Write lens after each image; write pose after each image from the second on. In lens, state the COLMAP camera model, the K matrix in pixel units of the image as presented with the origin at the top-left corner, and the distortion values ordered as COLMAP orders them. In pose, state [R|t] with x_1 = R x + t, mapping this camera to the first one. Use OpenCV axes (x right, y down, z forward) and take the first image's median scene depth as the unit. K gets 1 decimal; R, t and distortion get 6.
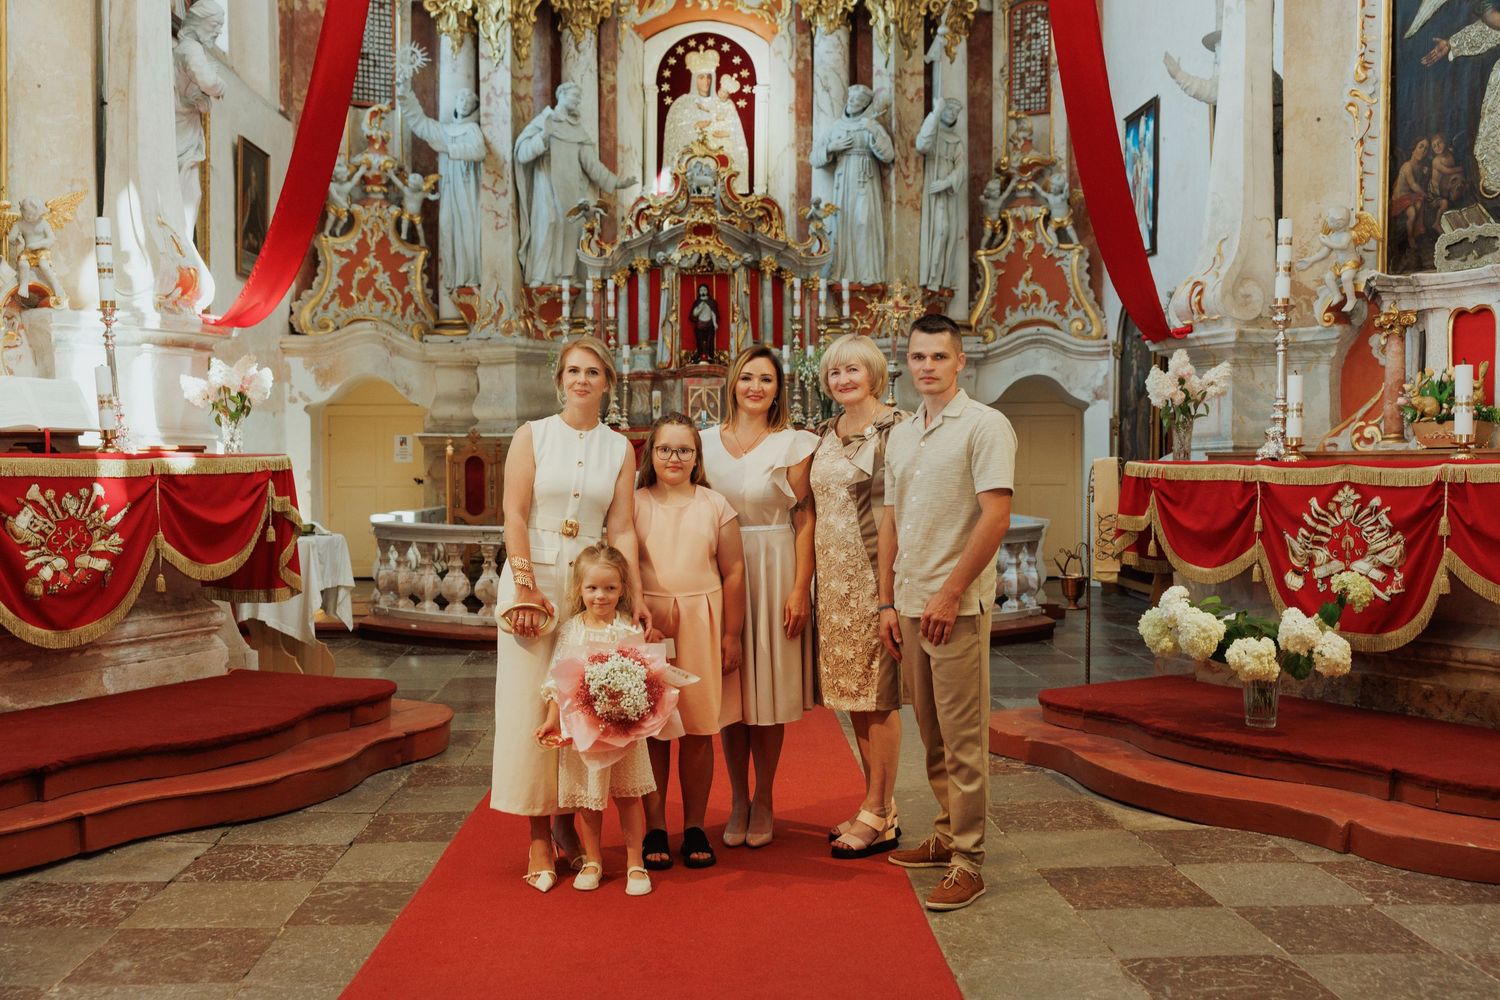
lens RADIAL K [[1515.9, 0, 749.1], [0, 1515.9, 497.5], [0, 0, 1]] dist [0.000518, 0.000000]
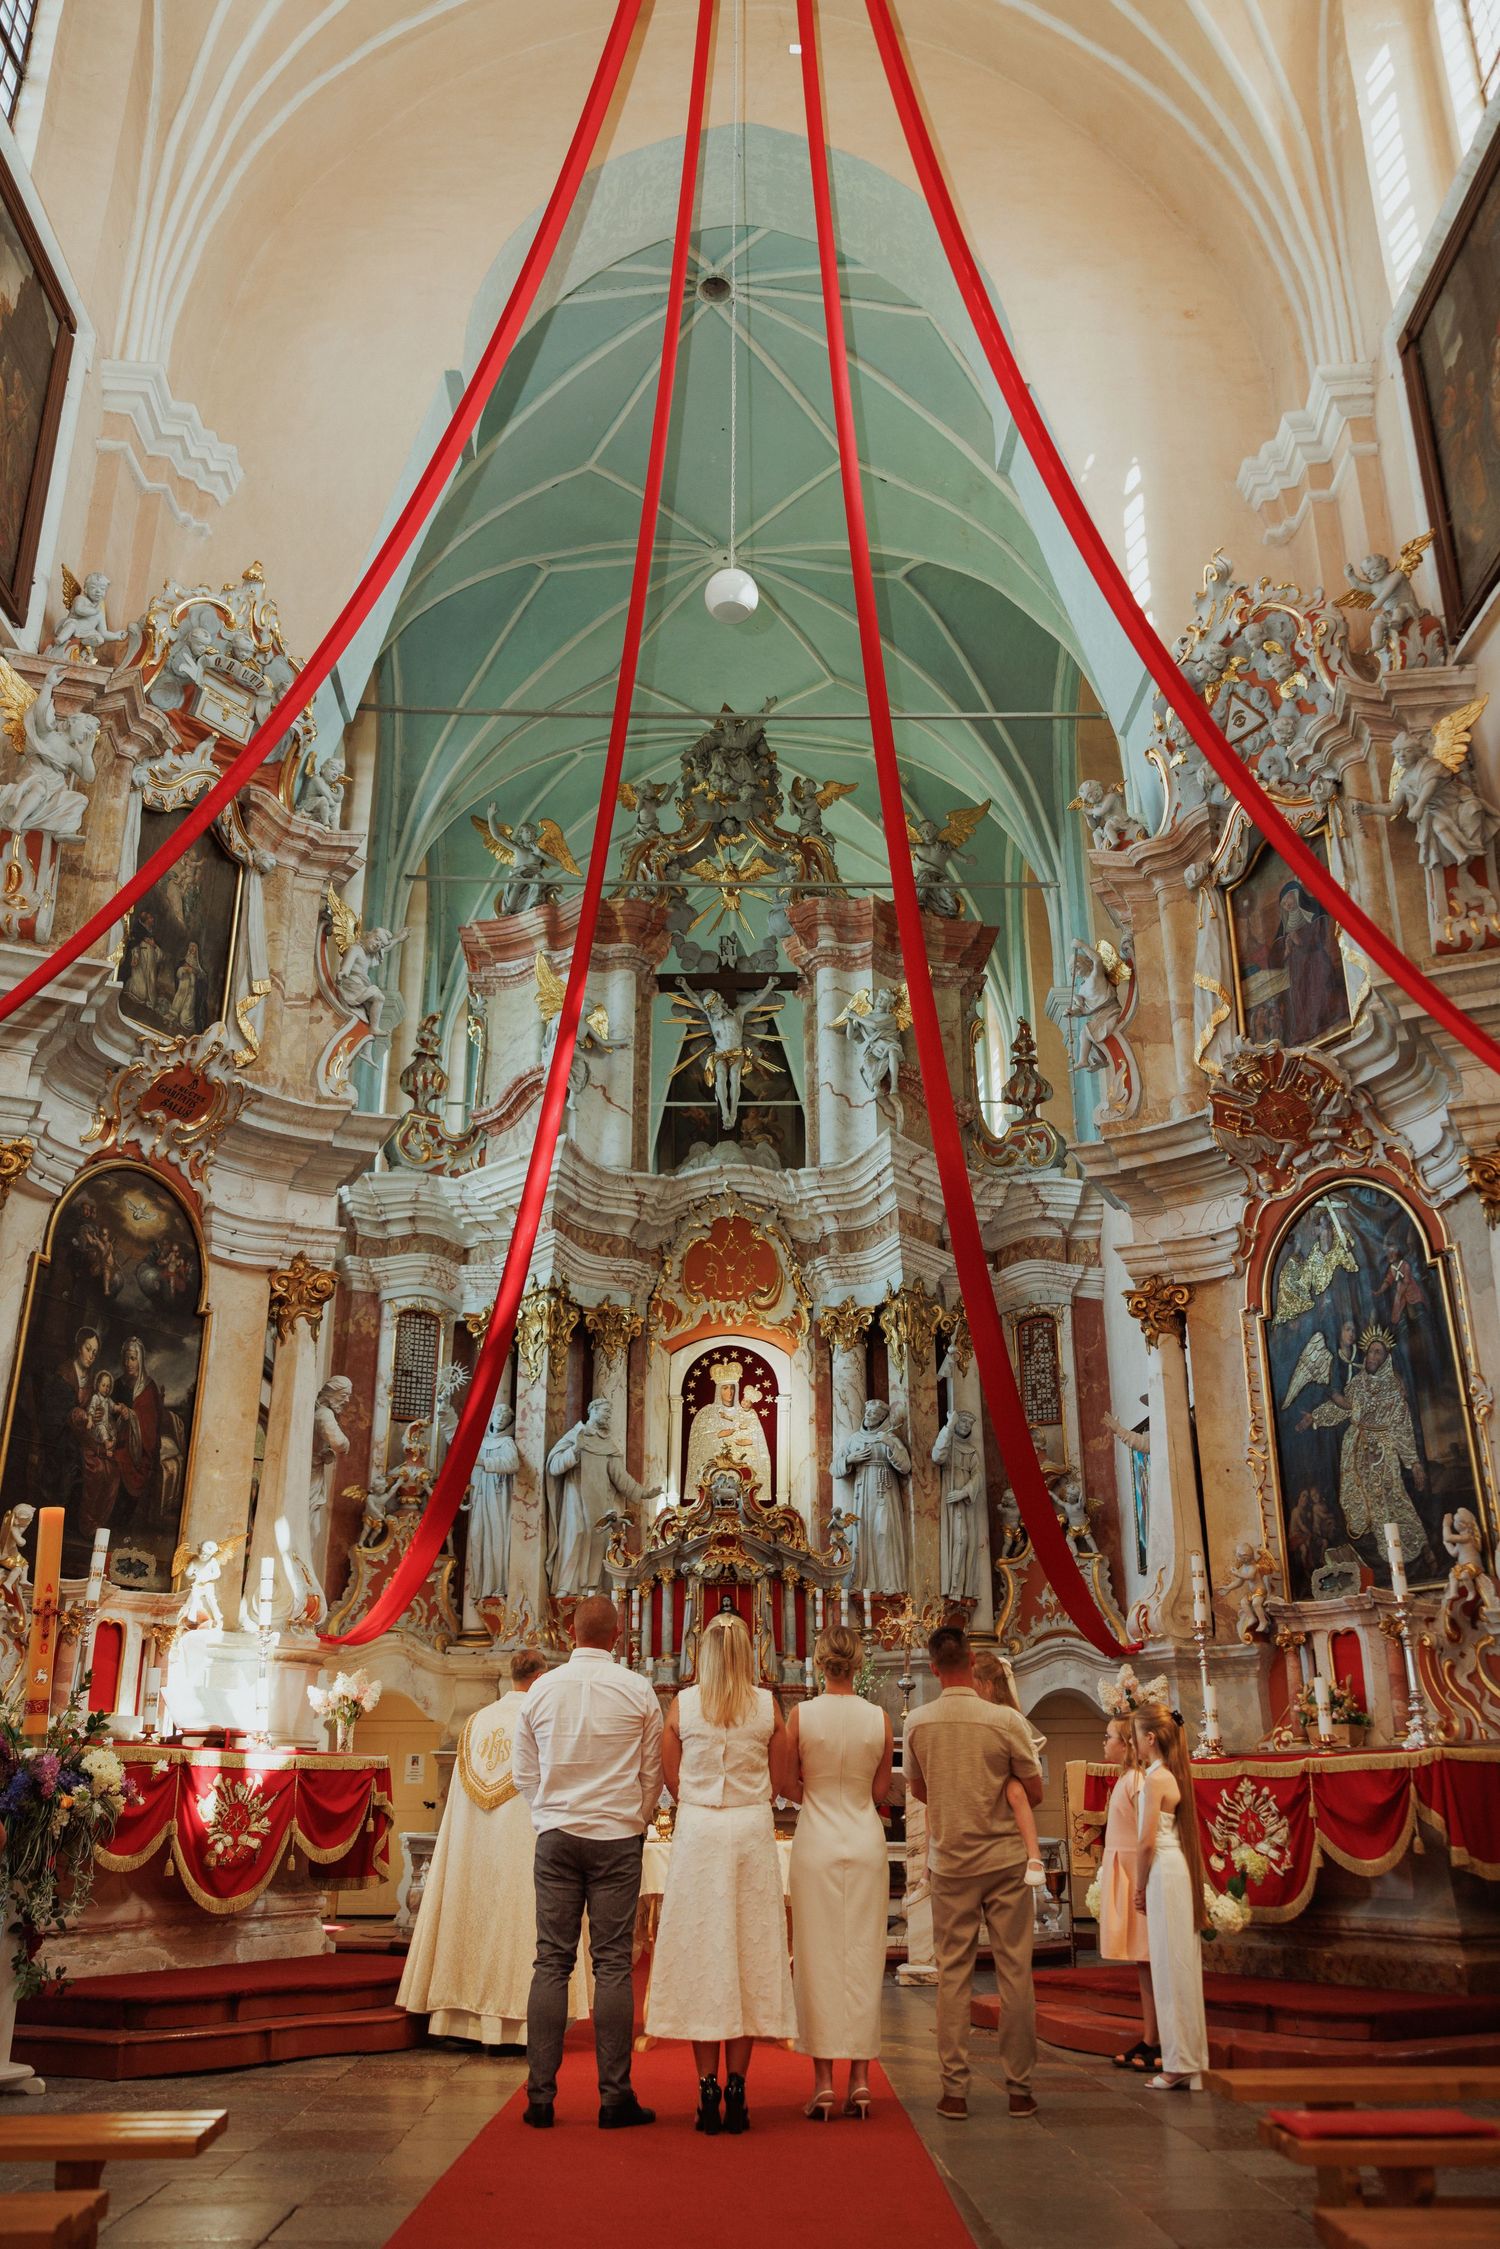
lens RADIAL K [[1766.5, 0, 743.3], [0, 1766.5, 1120.7], [0, 0, 1]] dist [0.010244, 0.002251]
pose [[0.999849, -0.005315, -0.016563, 0.002291], [-0.001430, 0.923852, -0.382748, 0.019097], [0.017336, 0.382714, 0.923704, -0.213189]]
